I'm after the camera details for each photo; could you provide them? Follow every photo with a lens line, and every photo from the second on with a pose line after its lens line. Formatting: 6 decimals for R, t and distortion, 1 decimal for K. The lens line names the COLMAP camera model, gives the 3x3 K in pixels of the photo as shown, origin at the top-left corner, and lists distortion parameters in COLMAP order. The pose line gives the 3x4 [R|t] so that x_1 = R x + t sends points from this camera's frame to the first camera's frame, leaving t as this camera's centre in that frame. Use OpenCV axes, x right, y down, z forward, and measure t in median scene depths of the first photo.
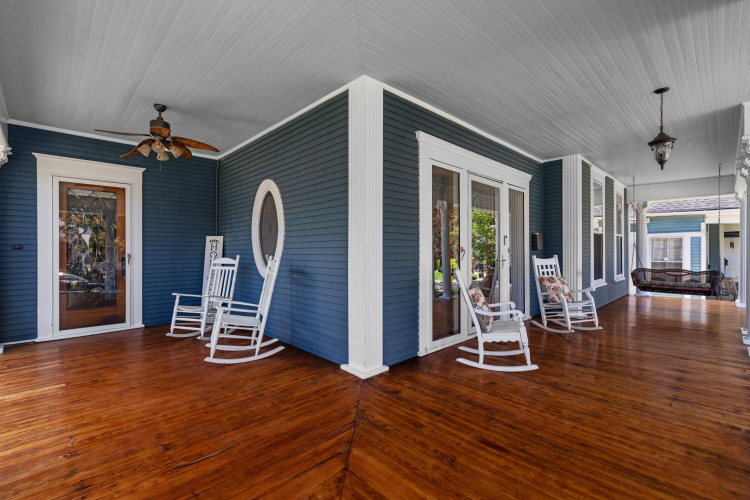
lens RADIAL K [[338.1, 0, 375.7], [0, 338.1, 249.8], [0, 0, 1]] dist [0.000072, 0.000365]
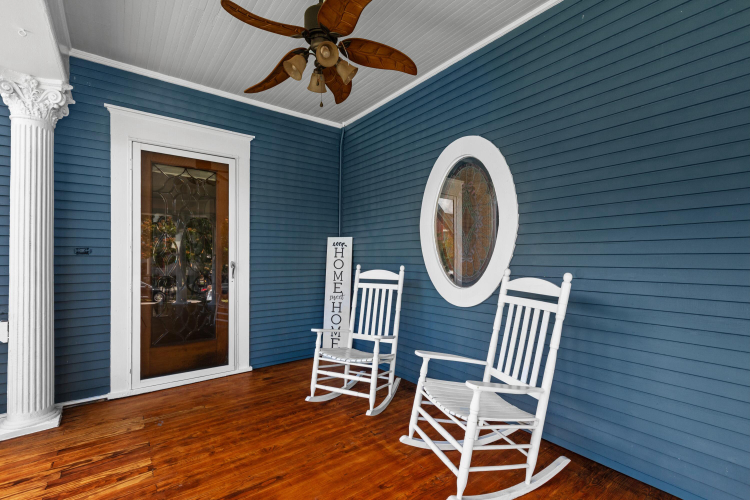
lens RADIAL K [[338.1, 0, 375.9], [0, 338.1, 258.4], [0, 0, 1]] dist [0.000072, 0.000365]
pose [[0.992960, 0.006008, -0.118296, -0.455602], [-0.005719, 0.999980, 0.002777, 0.001231], [0.118310, -0.002081, 0.992975, 0.453621]]
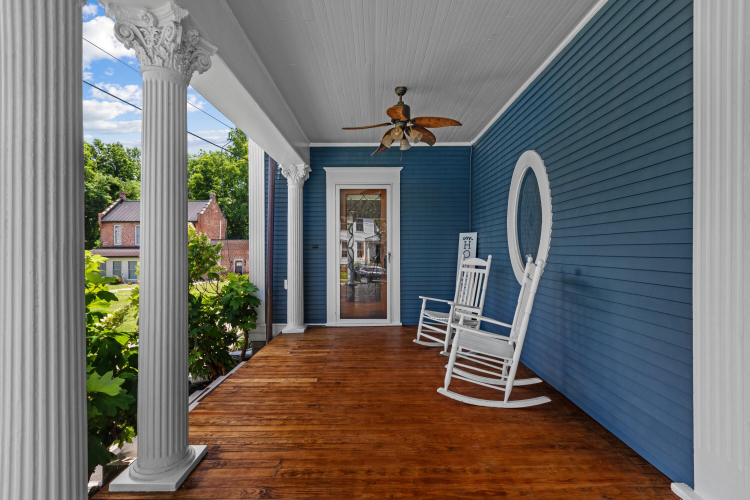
lens RADIAL K [[338.1, 0, 373.1], [0, 338.1, 247.9], [0, 0, 1]] dist [0.000072, 0.000365]
pose [[0.717096, -0.002080, -0.696972, -0.058539], [0.001963, 0.999998, -0.000964, -0.000885], [0.696972, -0.000677, 0.717098, 0.282439]]
